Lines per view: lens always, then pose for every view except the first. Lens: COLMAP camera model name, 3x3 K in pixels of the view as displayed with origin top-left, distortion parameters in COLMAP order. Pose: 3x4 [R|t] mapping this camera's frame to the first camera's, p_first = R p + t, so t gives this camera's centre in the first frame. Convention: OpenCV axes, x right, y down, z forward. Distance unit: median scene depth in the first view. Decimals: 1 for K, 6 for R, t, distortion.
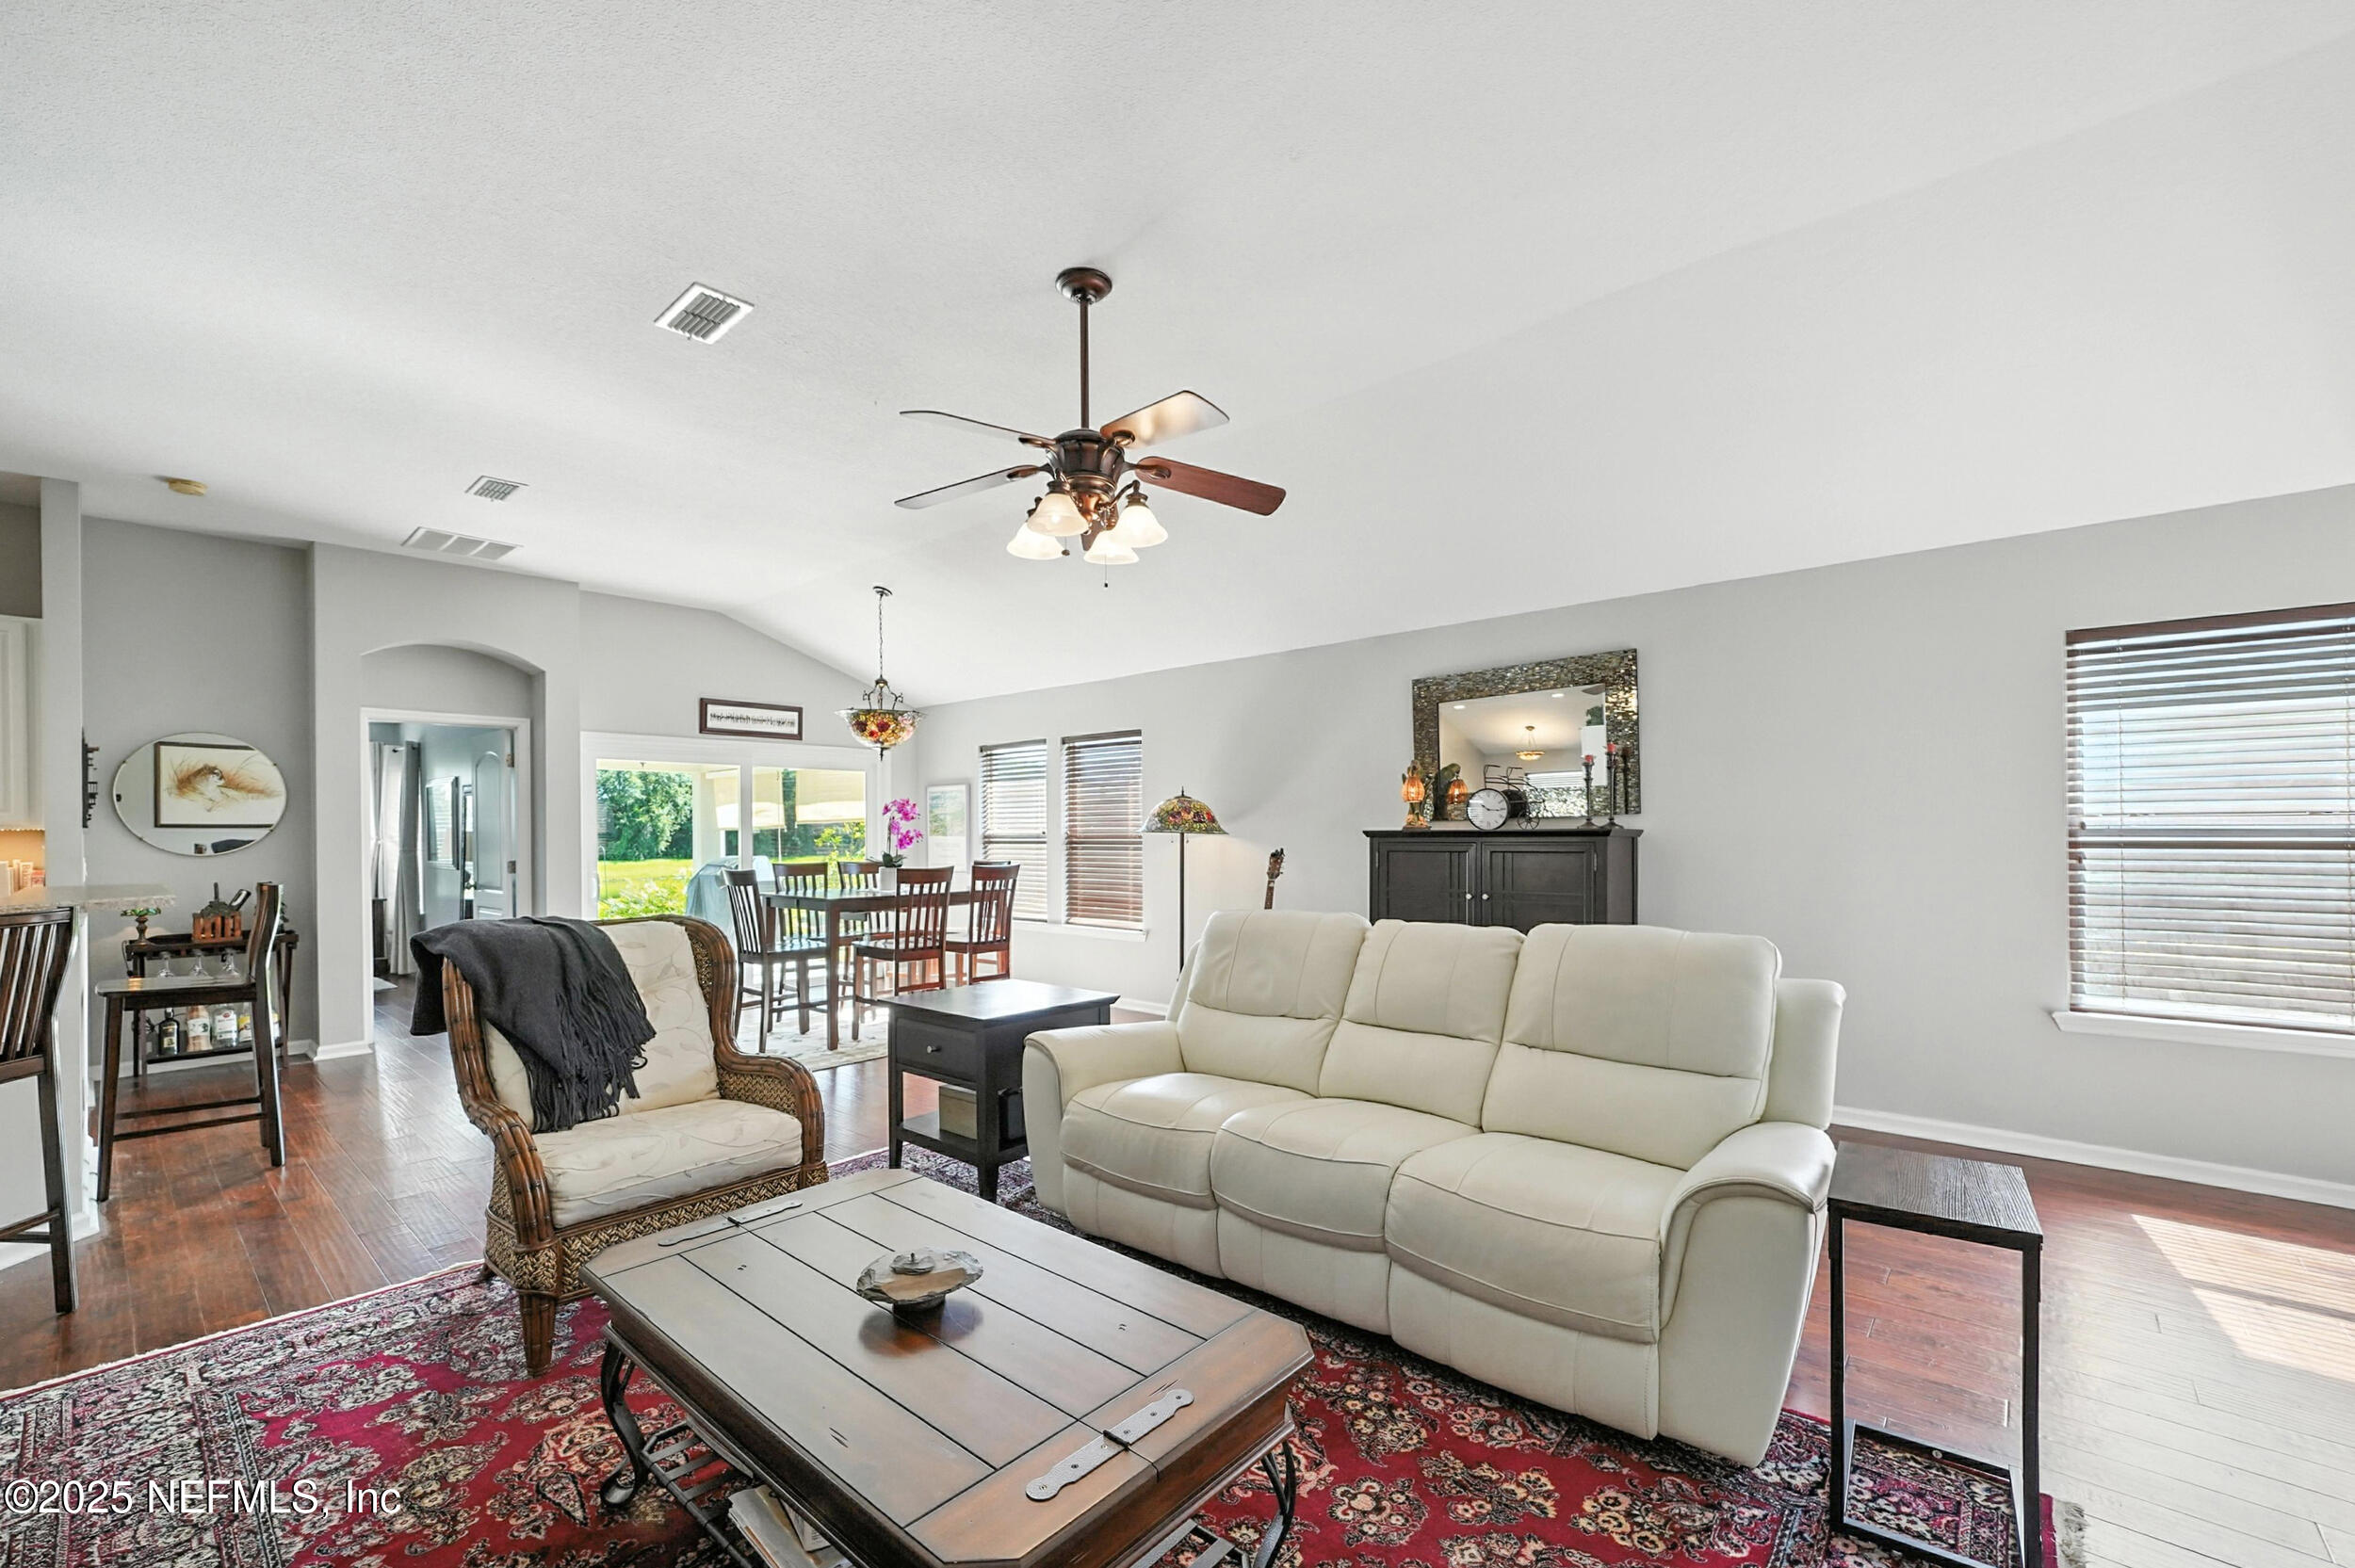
lens RADIAL K [[963.5, 0, 1174.3], [0, 963.5, 838.6], [0, 0, 1]] dist [-0.001053, -0.000117]
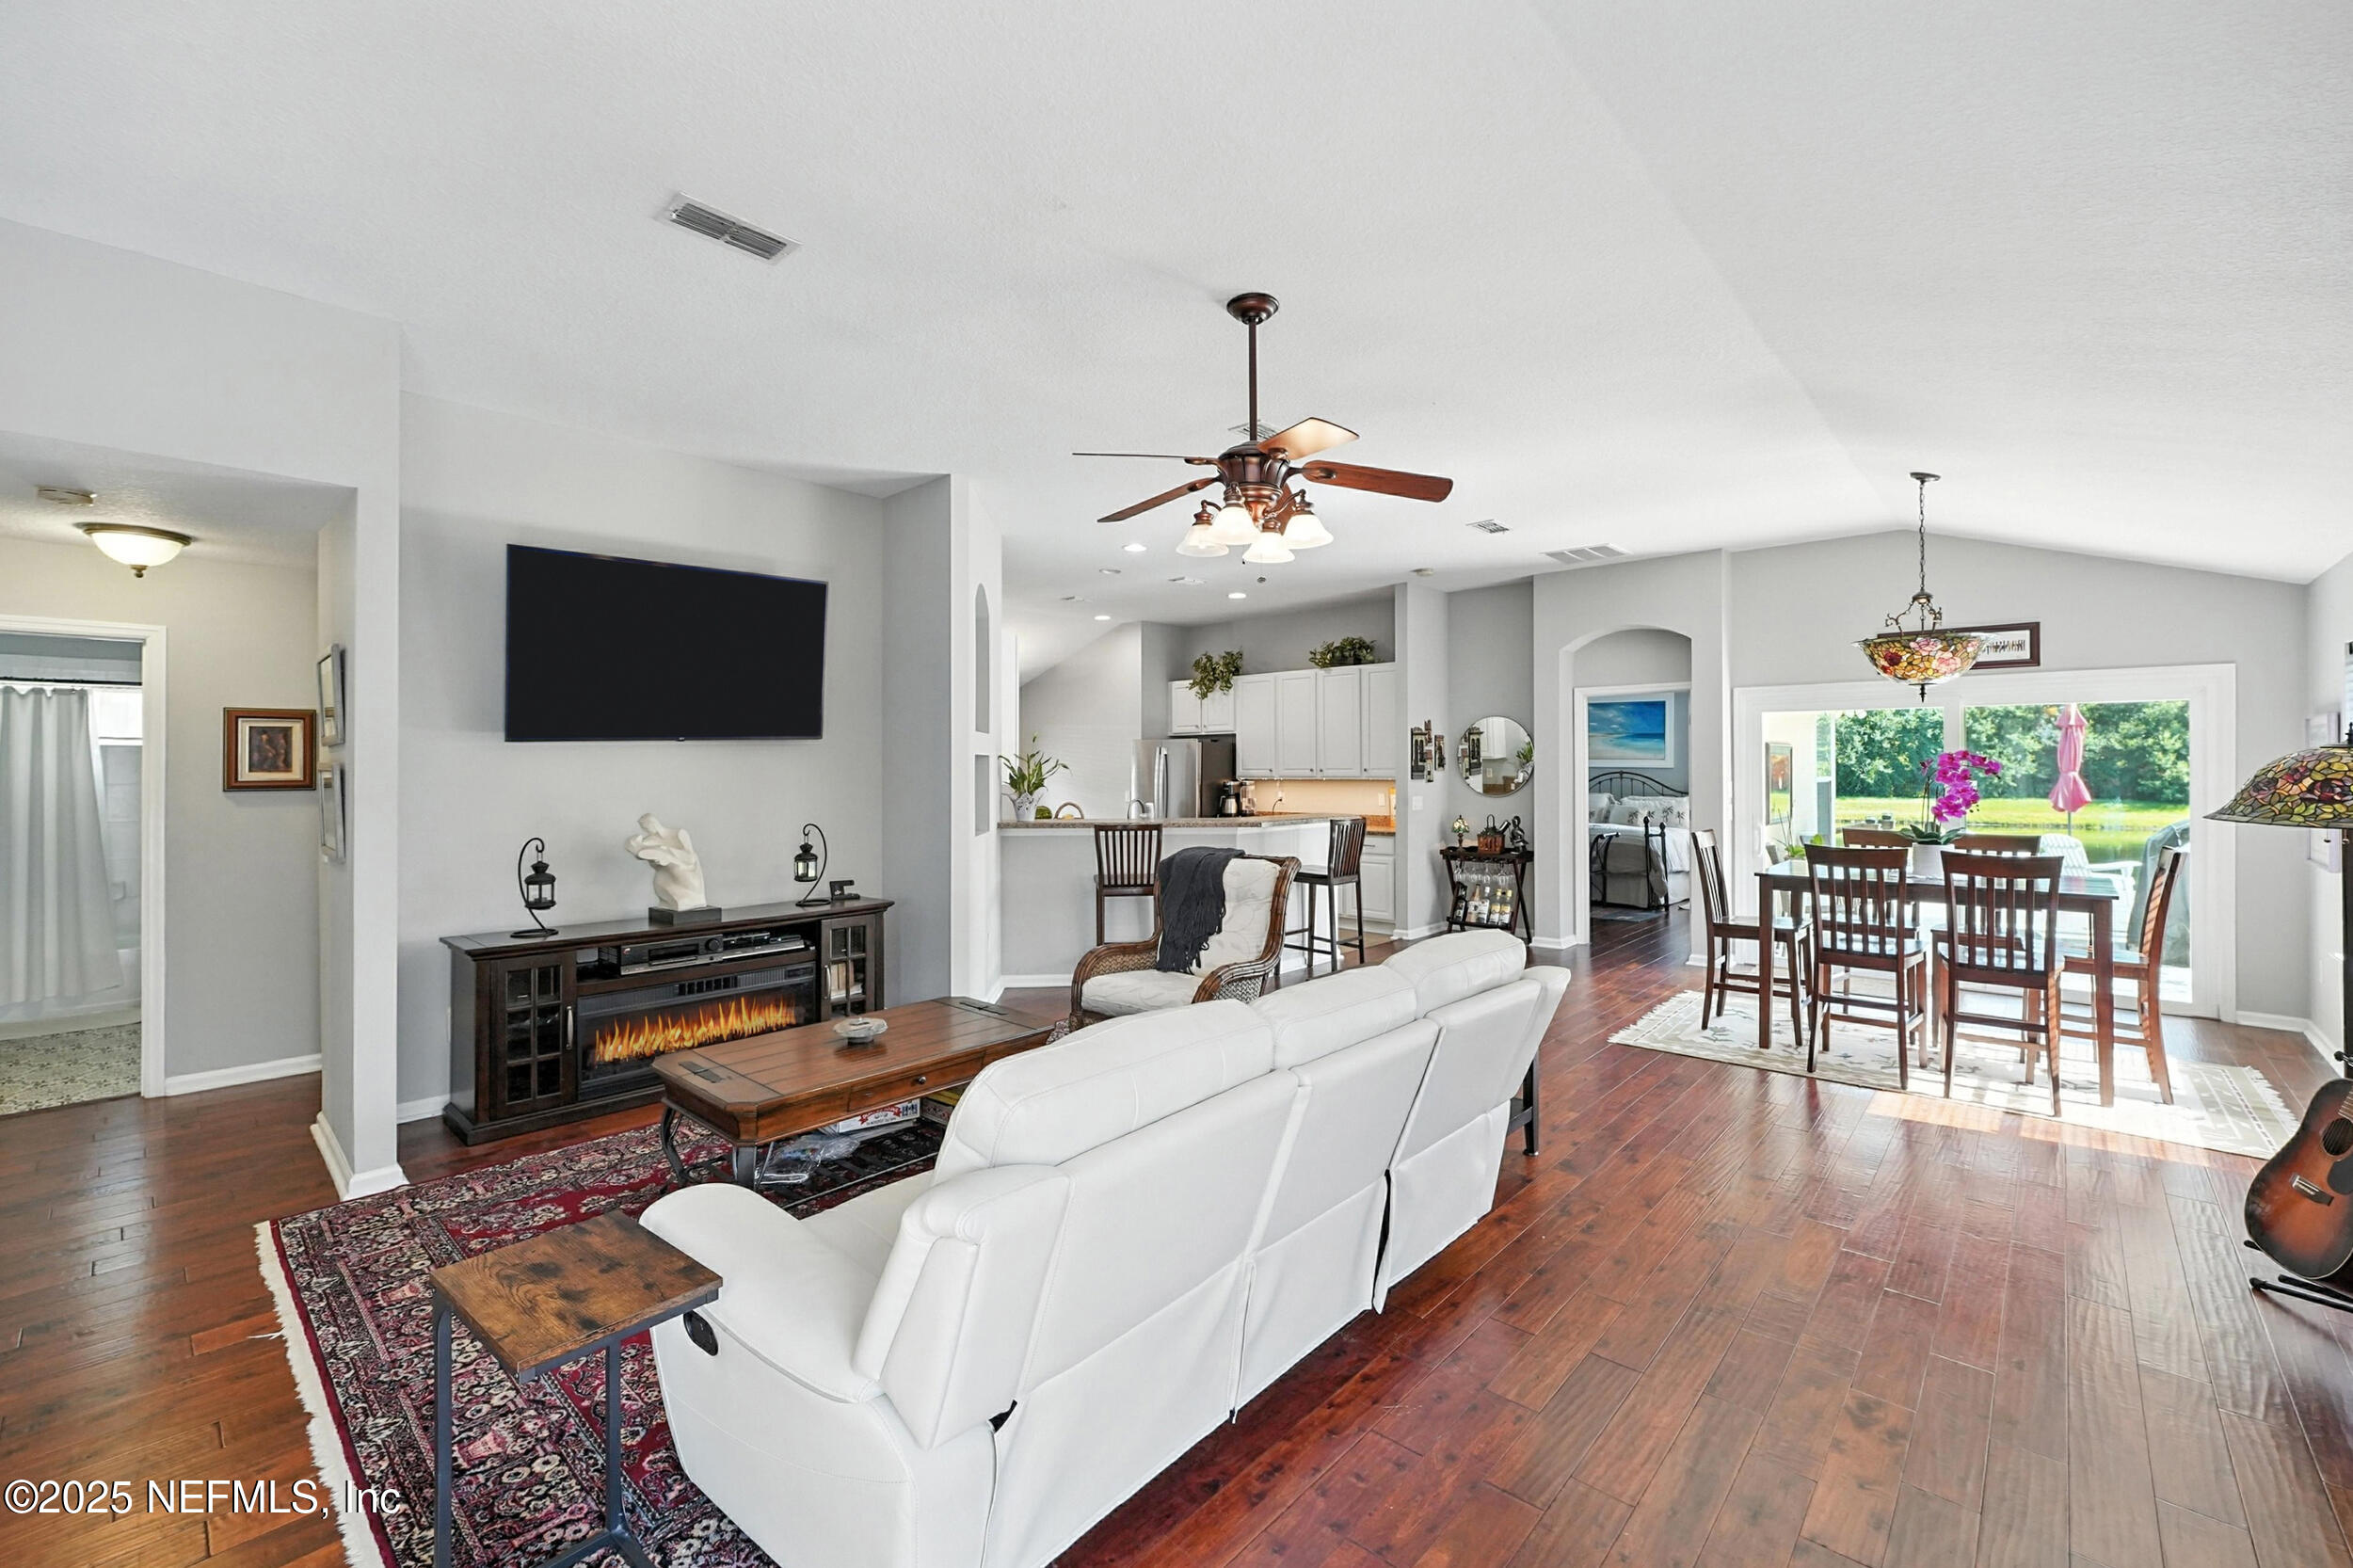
lens RADIAL K [[974.8, 0, 1171.4], [0, 974.8, 763.1], [0, 0, 1]] dist [-0.000823, 0.000005]
pose [[-0.017643, 0.004595, -0.999834, 0.554378], [-0.006237, 0.999969, 0.004706, -0.040188], [0.999825, 0.006319, -0.017614, 0.519089]]
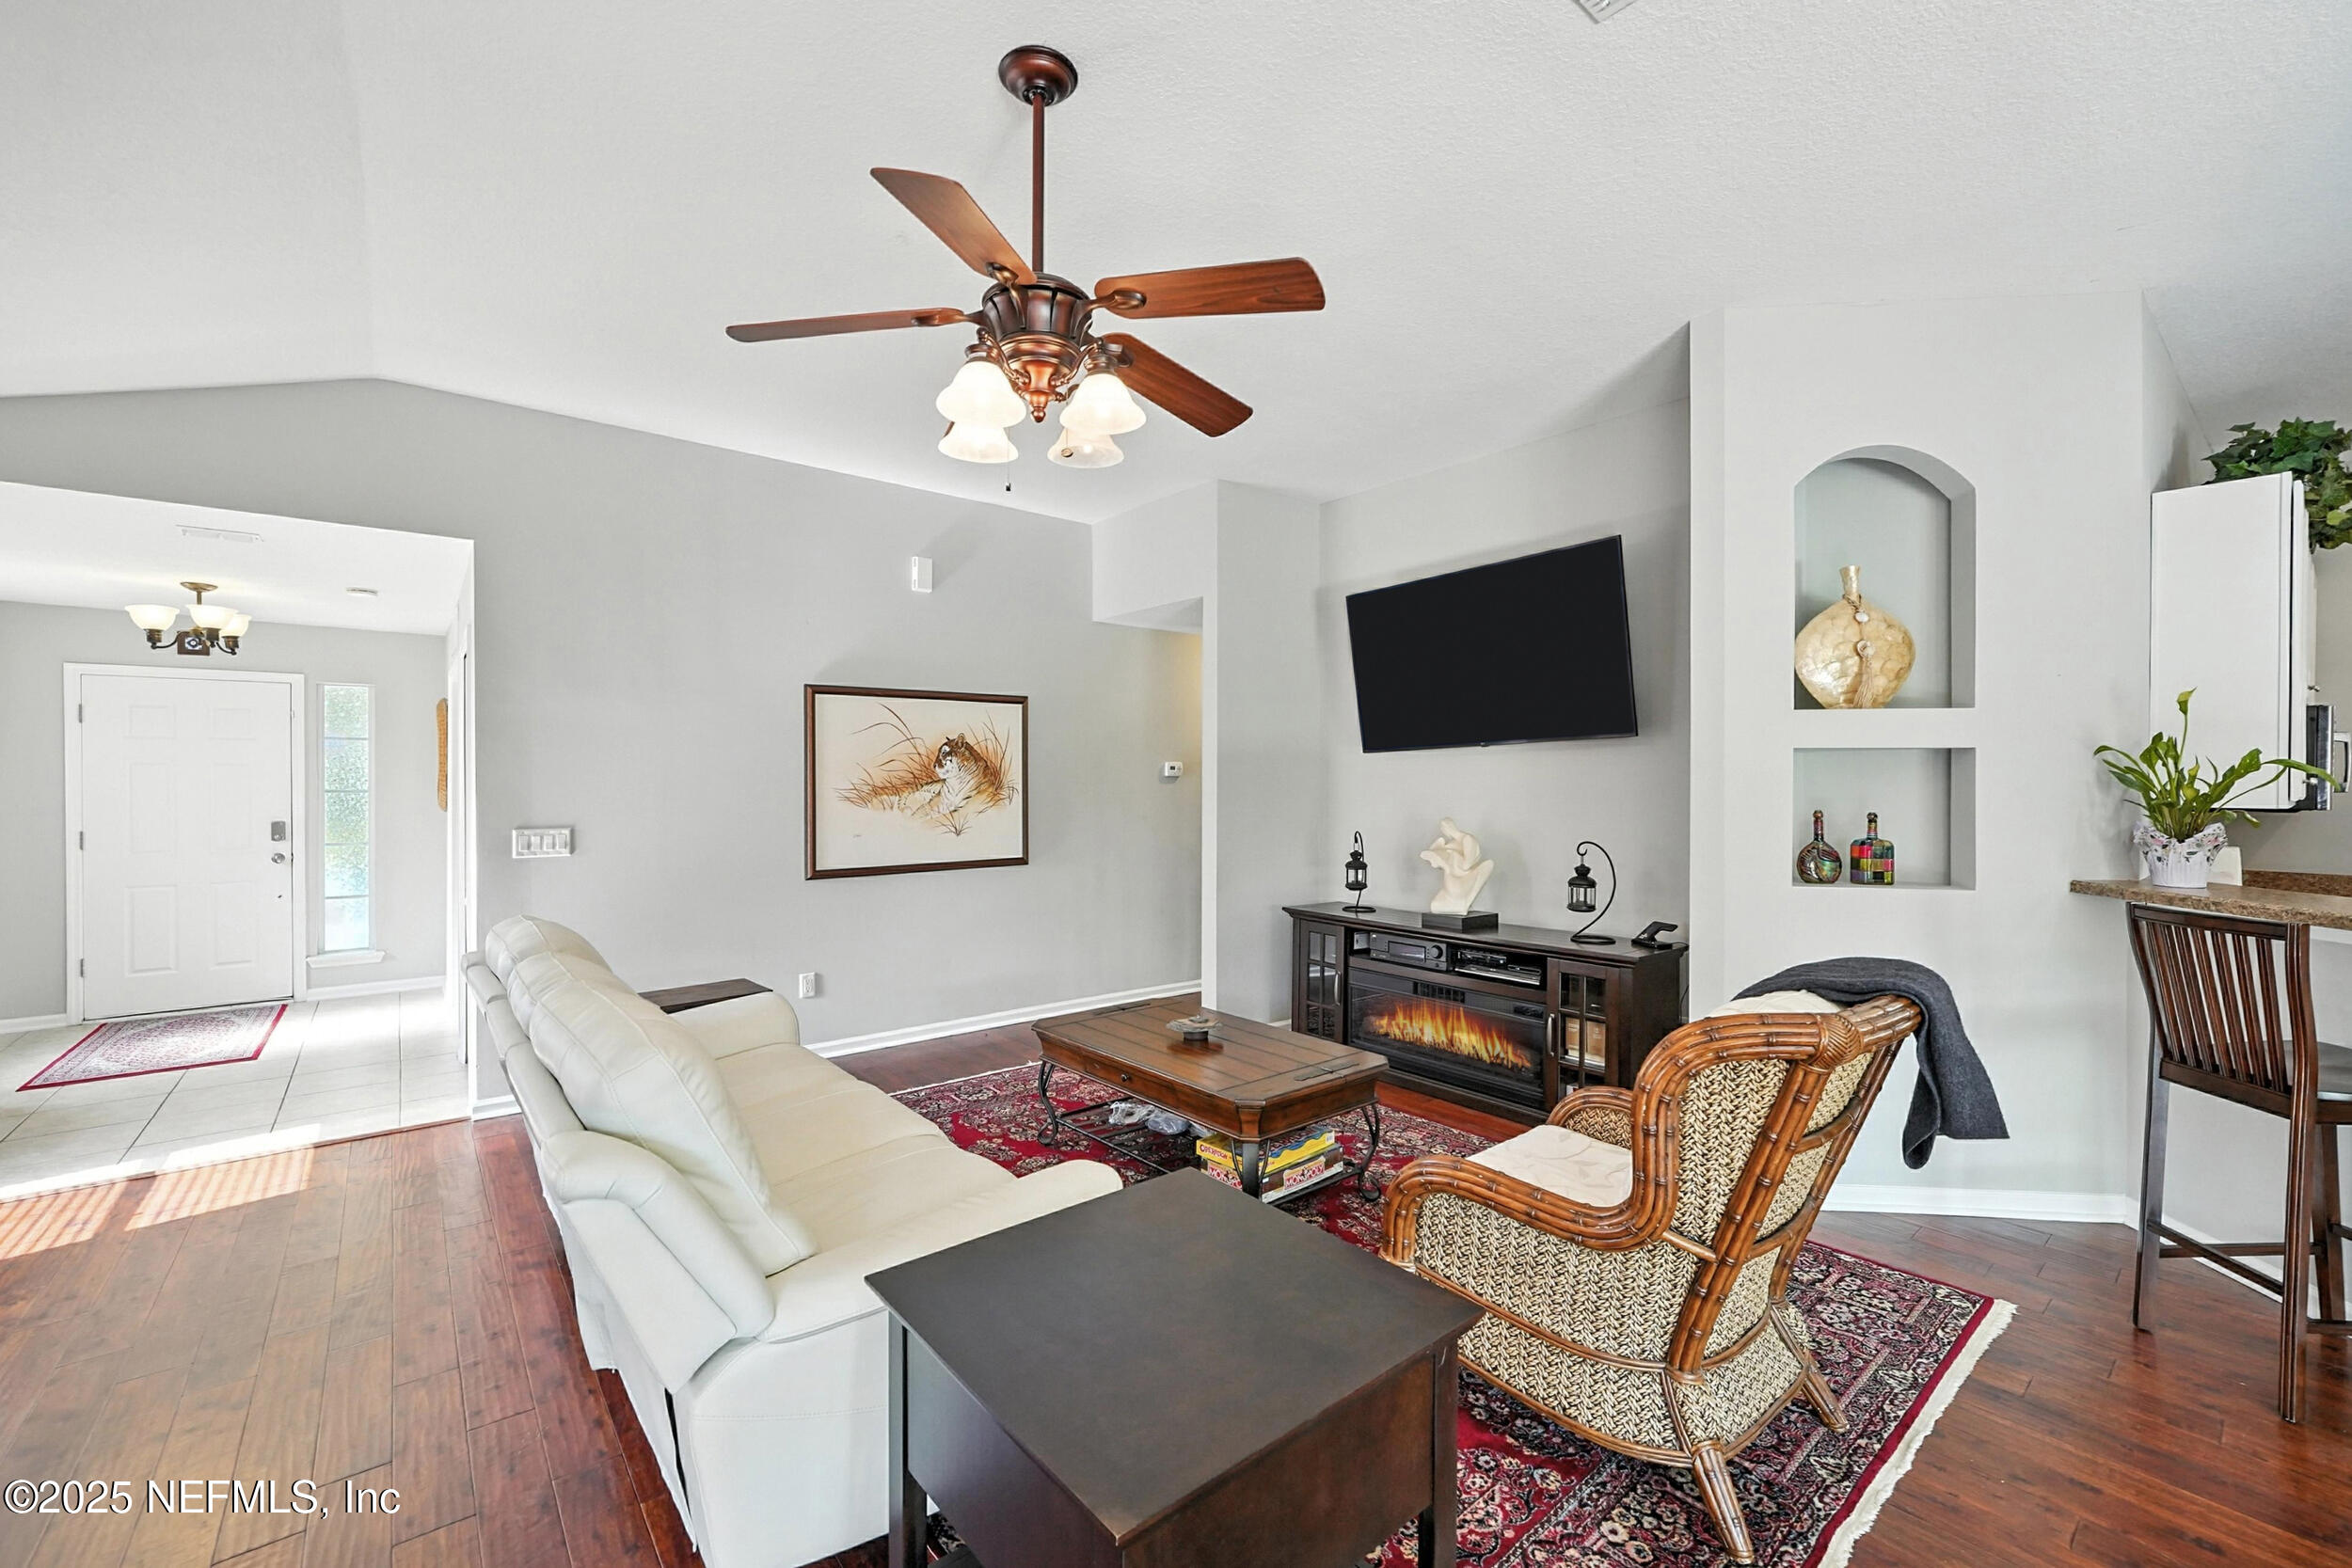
lens RADIAL K [[947.9, 0, 1176.0], [0, 947.9, 784.0], [0, 0, 1]] dist [-0.013708, 0.000489]
pose [[-0.988888, 0.006733, 0.148507, -0.161983], [0.008336, 0.999913, 0.010178, -0.030565], [-0.148426, 0.011303, -0.988859, 0.929608]]
